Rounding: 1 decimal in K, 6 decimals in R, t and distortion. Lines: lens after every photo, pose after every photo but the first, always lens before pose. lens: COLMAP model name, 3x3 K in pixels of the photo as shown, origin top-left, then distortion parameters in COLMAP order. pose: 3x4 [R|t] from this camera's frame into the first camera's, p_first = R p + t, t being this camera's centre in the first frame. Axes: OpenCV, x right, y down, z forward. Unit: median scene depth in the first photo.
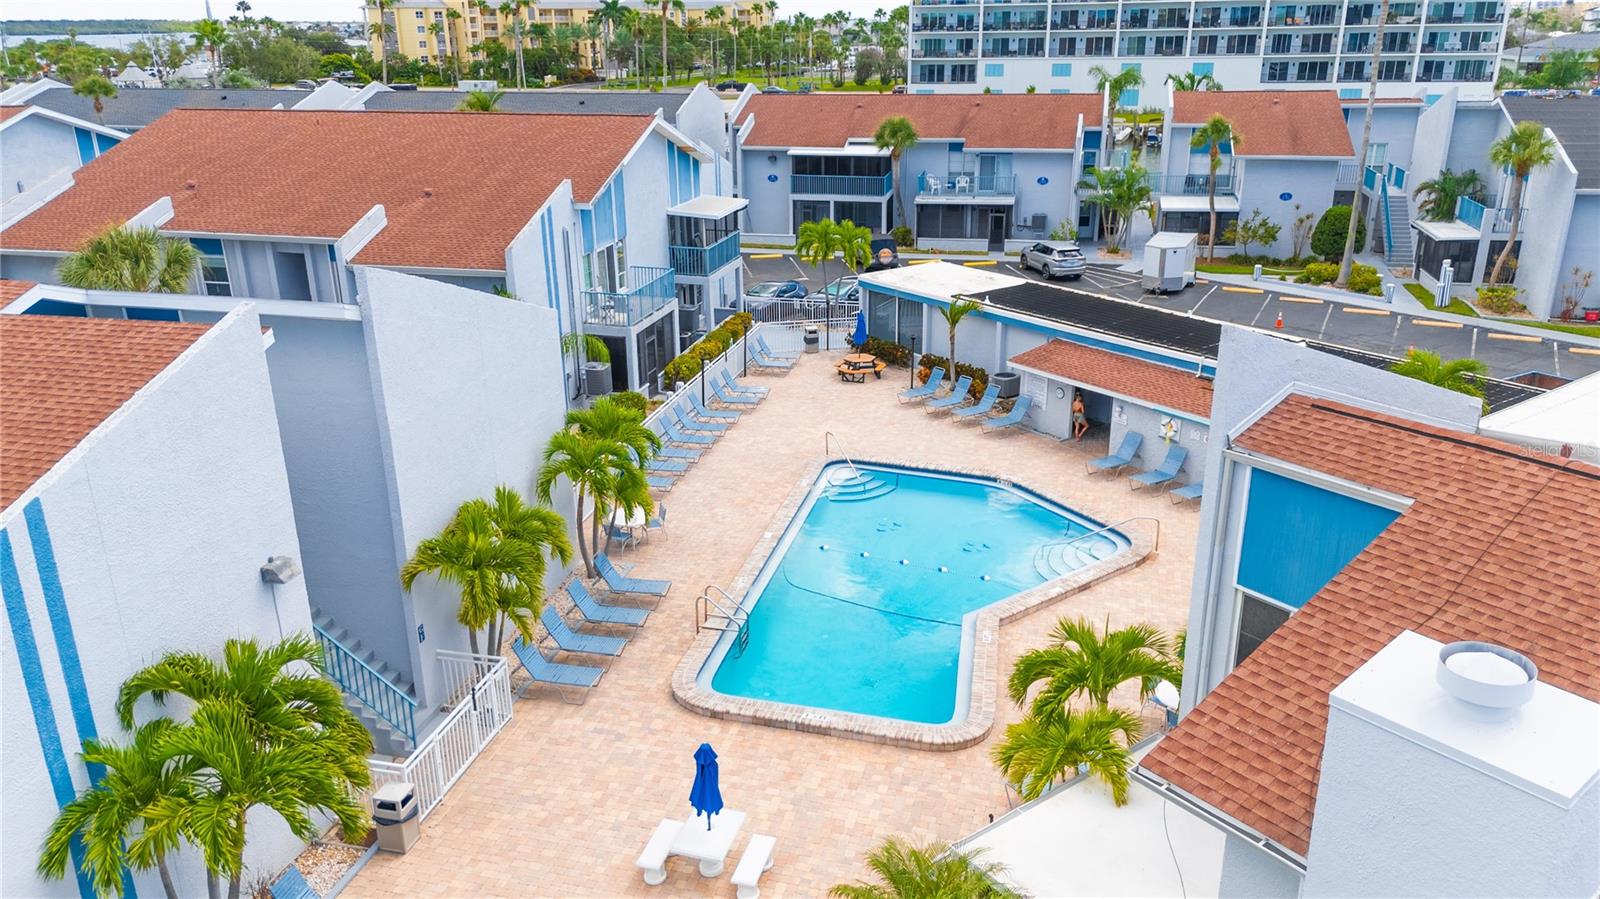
lens RADIAL K [[1173.2, 0, 800.0], [0, 1173.2, 449.5], [0, 0, 1]] dist [0.058977, -0.049020]
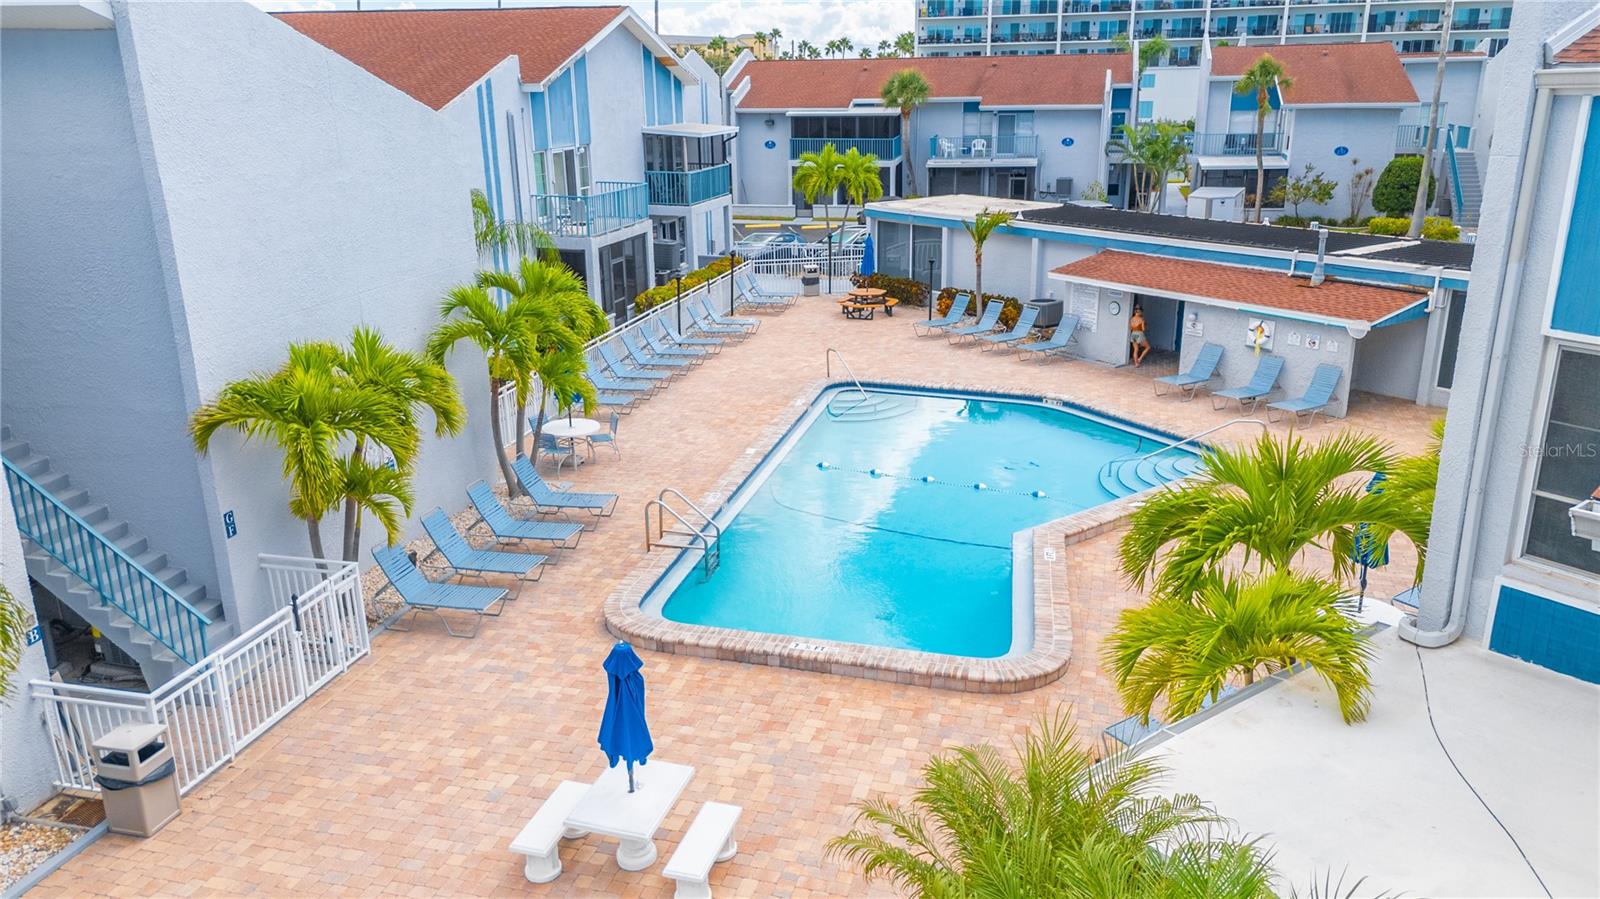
lens RADIAL K [[1173.2, 0, 800.0], [0, 1173.2, 449.5], [0, 0, 1]] dist [0.058977, -0.049020]
pose [[0.999990, -0.001530, -0.004219, 0.007039], [0.001353, 0.999136, -0.041531, 0.089834], [0.004279, 0.041525, 0.999128, 0.201135]]
